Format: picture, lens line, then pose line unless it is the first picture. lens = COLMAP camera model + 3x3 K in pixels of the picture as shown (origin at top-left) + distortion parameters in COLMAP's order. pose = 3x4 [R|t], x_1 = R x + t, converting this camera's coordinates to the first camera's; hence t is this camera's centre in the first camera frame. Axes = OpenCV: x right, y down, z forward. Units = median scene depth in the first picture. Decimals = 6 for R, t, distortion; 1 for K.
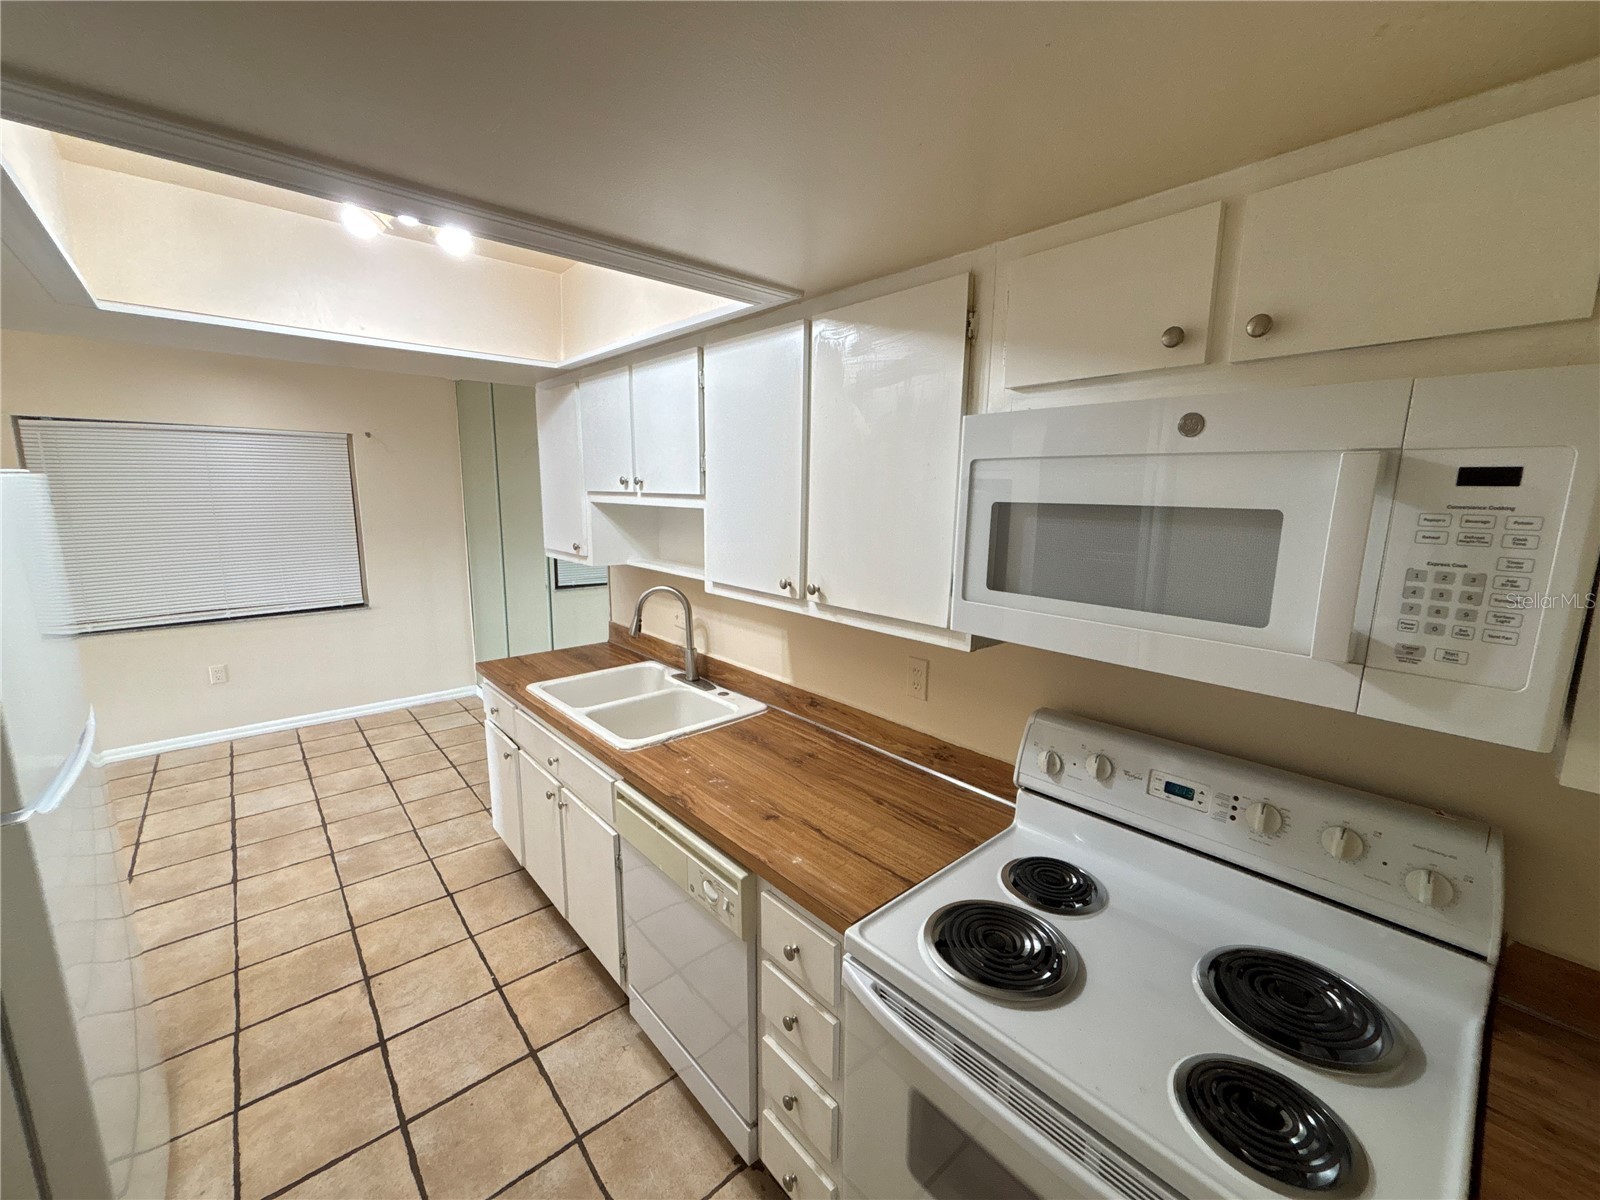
lens RADIAL K [[647.1, 0, 800.2], [0, 647.1, 595.4], [0, 0, 1]] dist [-0.002050, 0.002042]
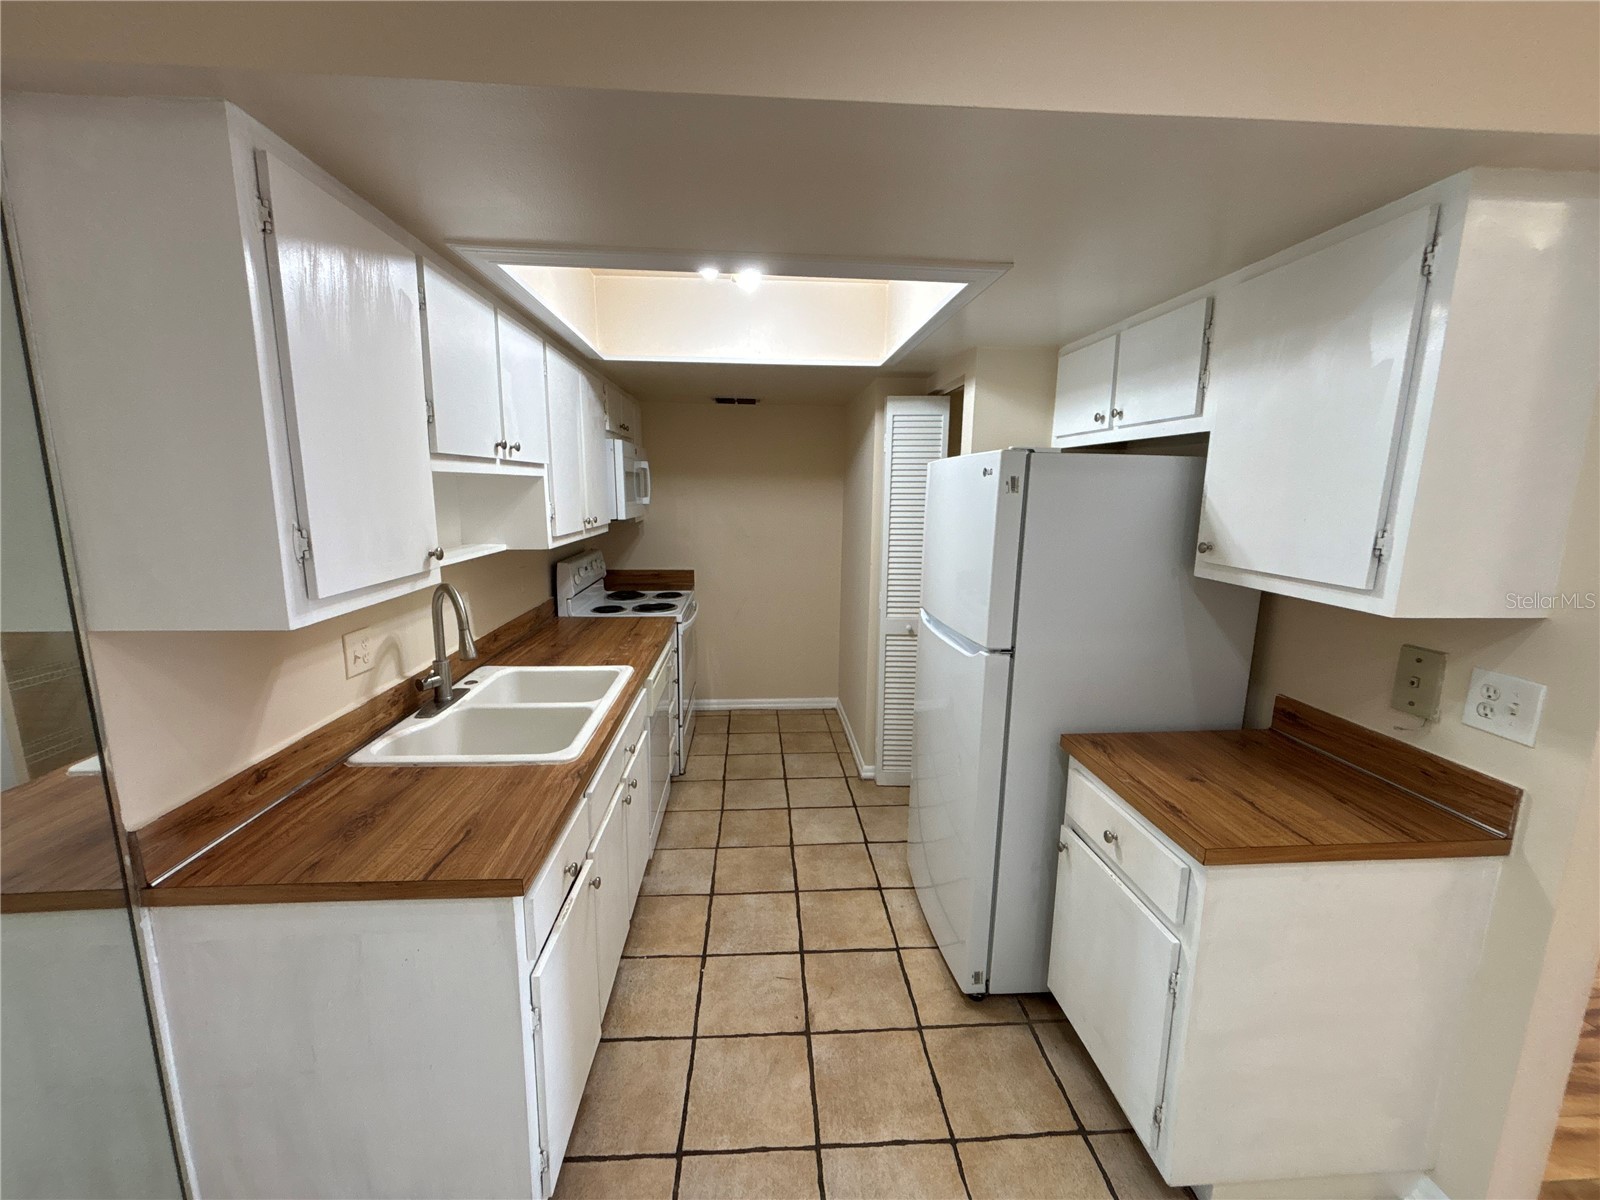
lens RADIAL K [[647.1, 0, 797.3], [0, 647.1, 596.5], [0, 0, 1]] dist [-0.002050, 0.002042]
pose [[-0.791670, -0.119710, 0.599106, -1.148993], [0.085169, 0.949416, 0.302250, -0.225562], [-0.604984, 0.290308, -0.741428, 1.537380]]
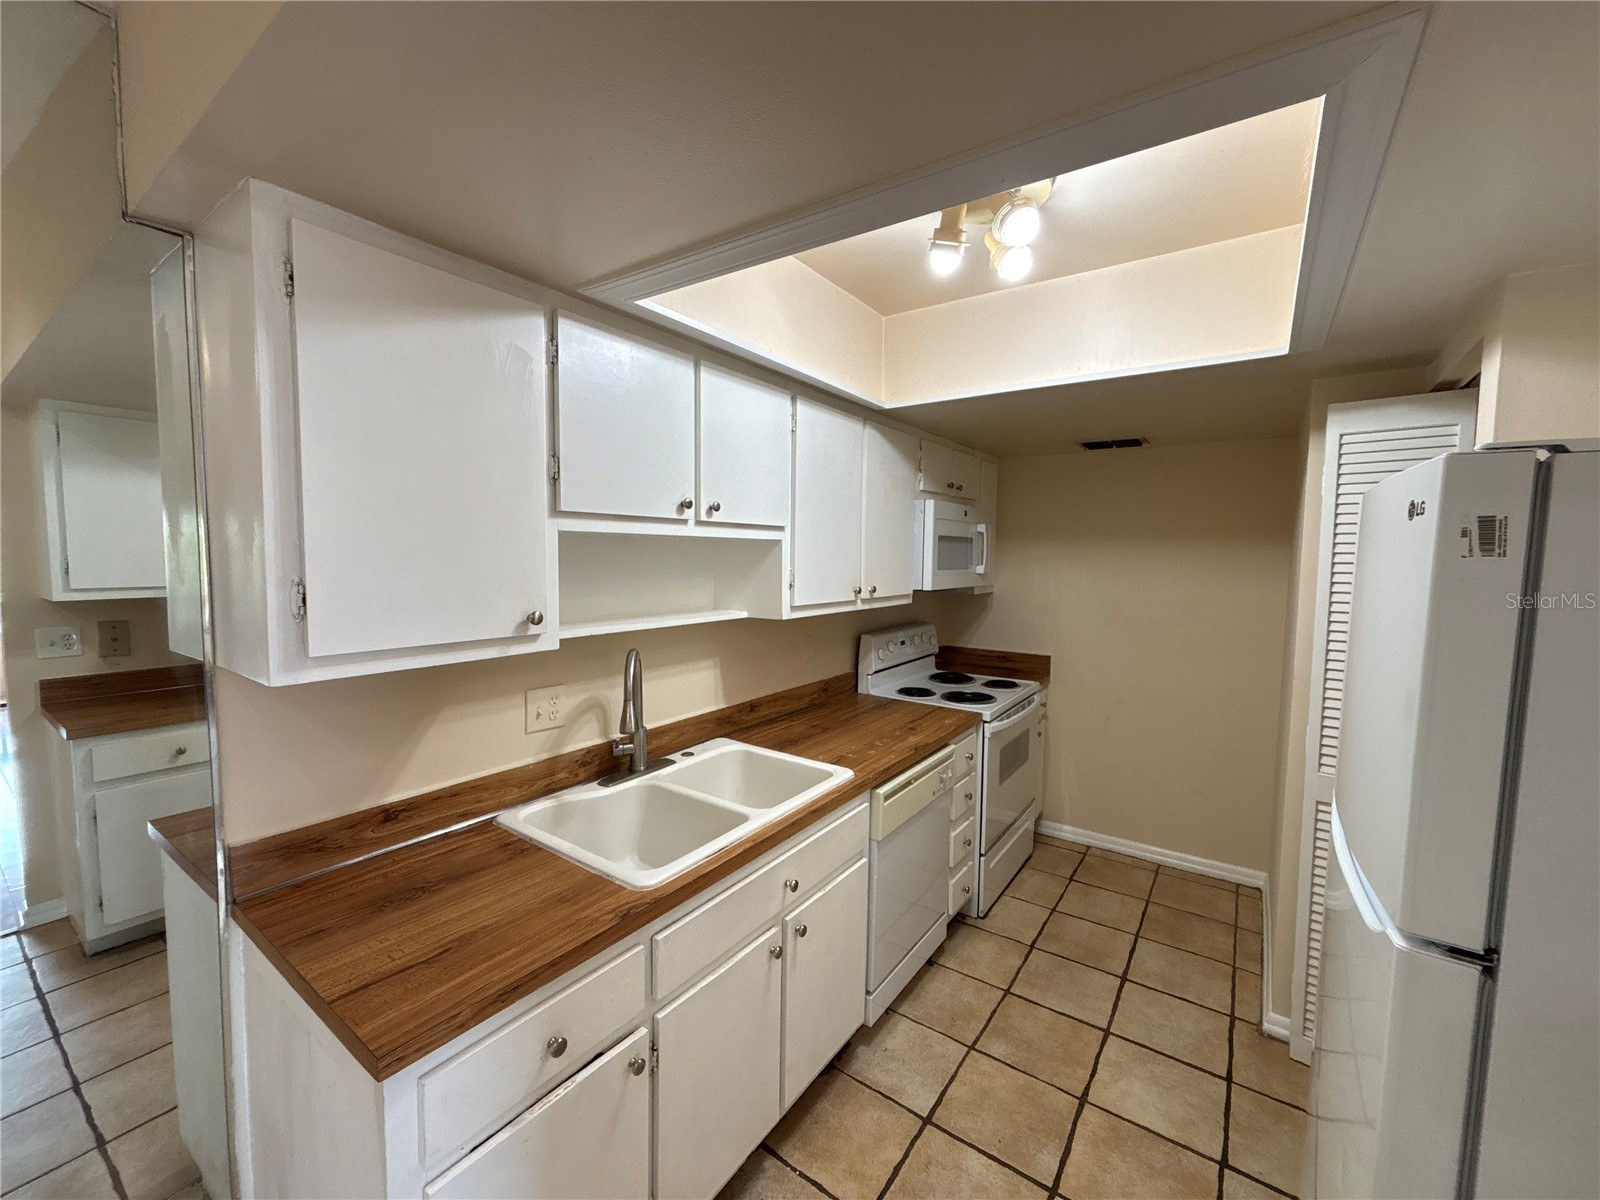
lens RADIAL K [[647.1, 0, 794.0], [0, 647.1, 598.0], [0, 0, 1]] dist [-0.002050, 0.002042]
pose [[-0.220646, -0.080826, 0.971999, -1.099718], [0.149698, 0.981946, 0.115635, -0.148533], [-0.963798, 0.171021, -0.204563, 1.130304]]
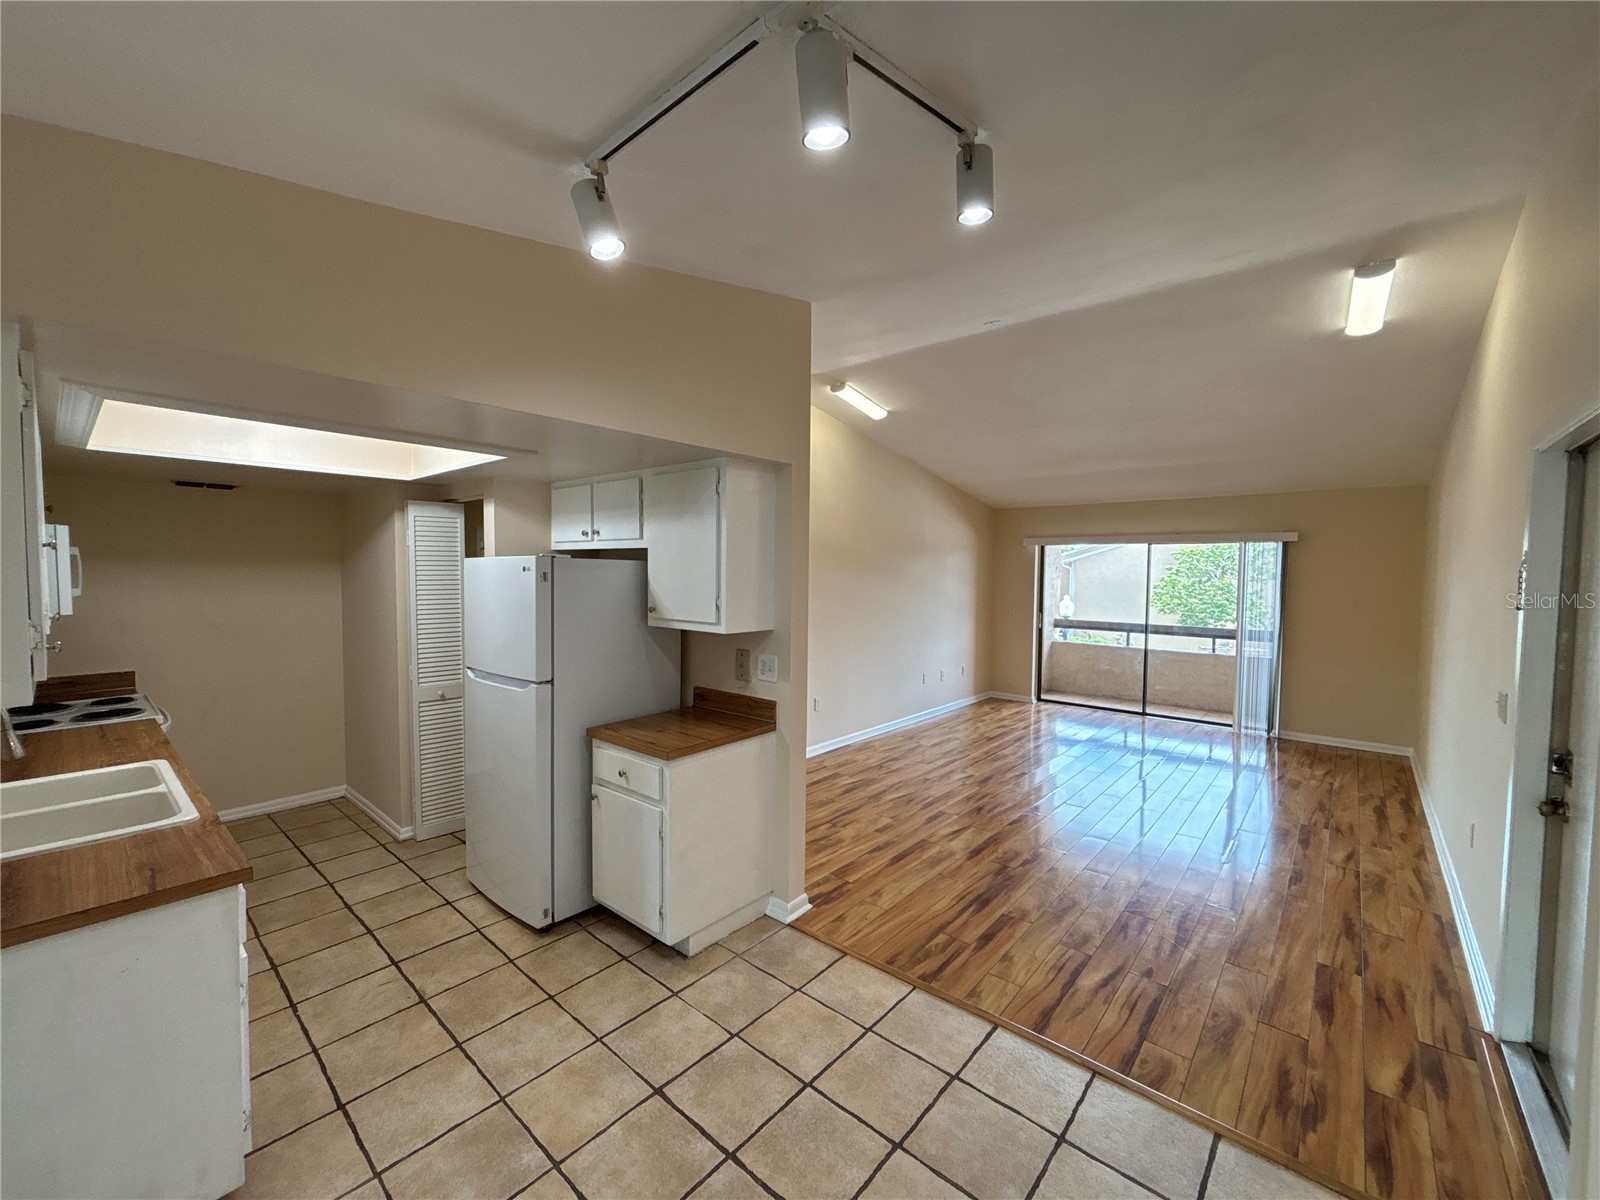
lens RADIAL K [[647.1, 0, 799.9], [0, 647.1, 599.0], [0, 0, 1]] dist [-0.002050, 0.002042]
pose [[-0.991304, -0.009955, -0.131216, -1.202331], [-0.037596, 0.976998, 0.209910, -0.343132], [0.126108, 0.213018, -0.968876, 2.084151]]
